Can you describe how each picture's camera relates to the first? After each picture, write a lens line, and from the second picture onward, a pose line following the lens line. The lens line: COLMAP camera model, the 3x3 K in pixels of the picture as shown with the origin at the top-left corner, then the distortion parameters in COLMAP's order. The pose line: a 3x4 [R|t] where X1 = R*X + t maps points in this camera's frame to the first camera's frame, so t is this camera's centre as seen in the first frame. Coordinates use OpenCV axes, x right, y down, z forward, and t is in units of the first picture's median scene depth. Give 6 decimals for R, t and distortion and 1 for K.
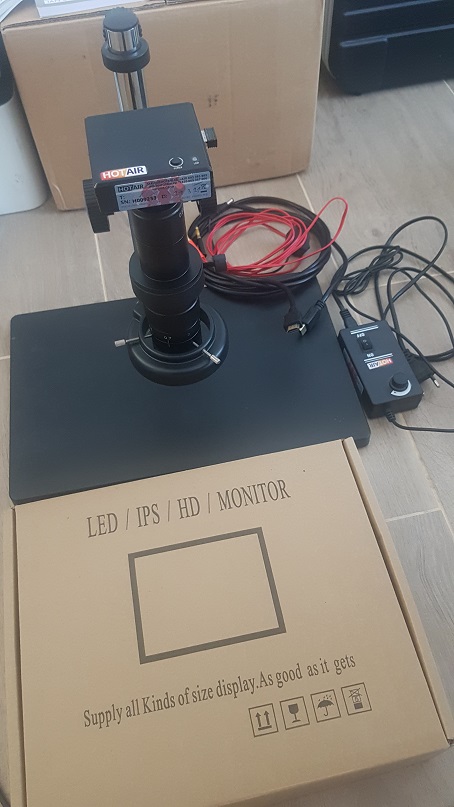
lens RADIAL K [[656.1, 0, 242.8], [0, 656.1, 417.7], [0, 0, 1]] dist [0.019394, -0.054534]
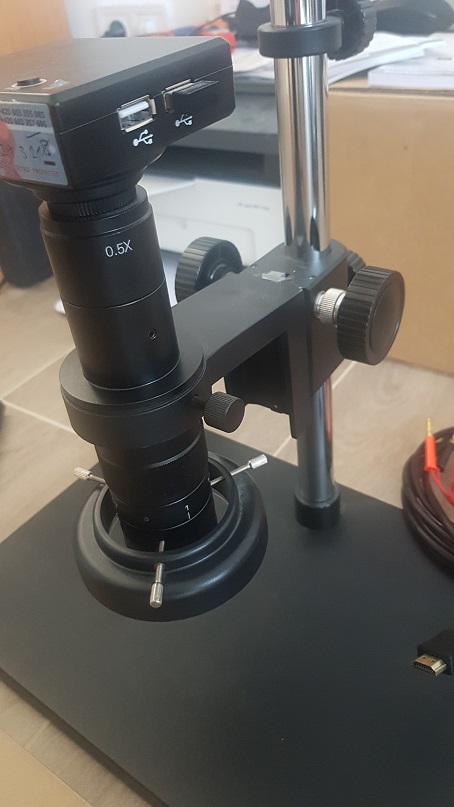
lens RADIAL K [[656.1, 0, 226.9], [0, 656.1, 402.5], [0, 0, 1]] dist [0.019394, -0.054534]
pose [[0.670670, 0.399584, -0.624928, 0.194806], [-0.571815, 0.815157, -0.092451, -0.152627], [0.472472, 0.419347, 0.775189, 0.488772]]
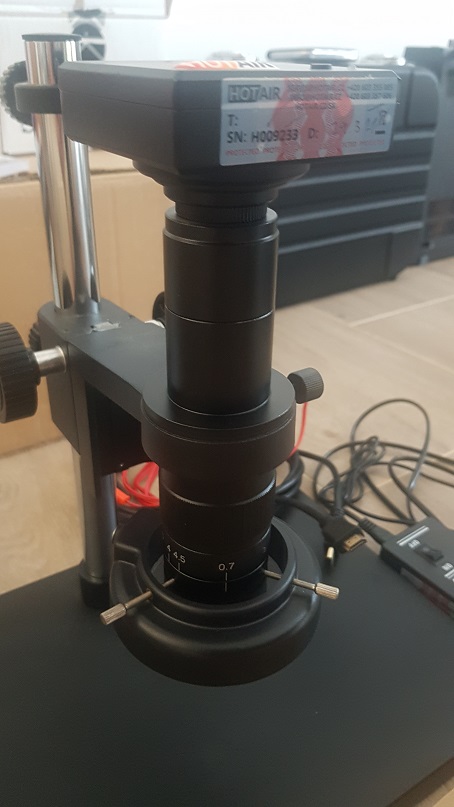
lens RADIAL K [[662.7, 0, 222.2], [0, 662.7, 398.4], [0, 0, 1]] dist [-0.034968, -0.006846]
pose [[0.931243, -0.148159, 0.332920, -0.204744], [0.293700, 0.845971, -0.445054, -0.013903], [-0.215702, 0.512232, 0.831319, 0.452647]]
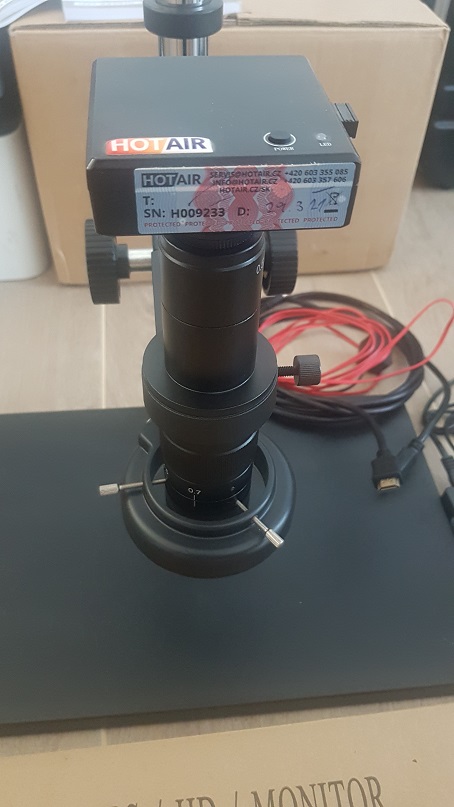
lens RADIAL K [[656.1, 0, 226.8], [0, 656.1, 407.2], [0, 0, 1]] dist [0.019394, -0.054534]
pose [[0.994221, 0.102586, -0.031646, -0.062109], [-0.106593, 0.978381, -0.177226, -0.077514], [0.012781, 0.179575, 0.983661, 0.355684]]
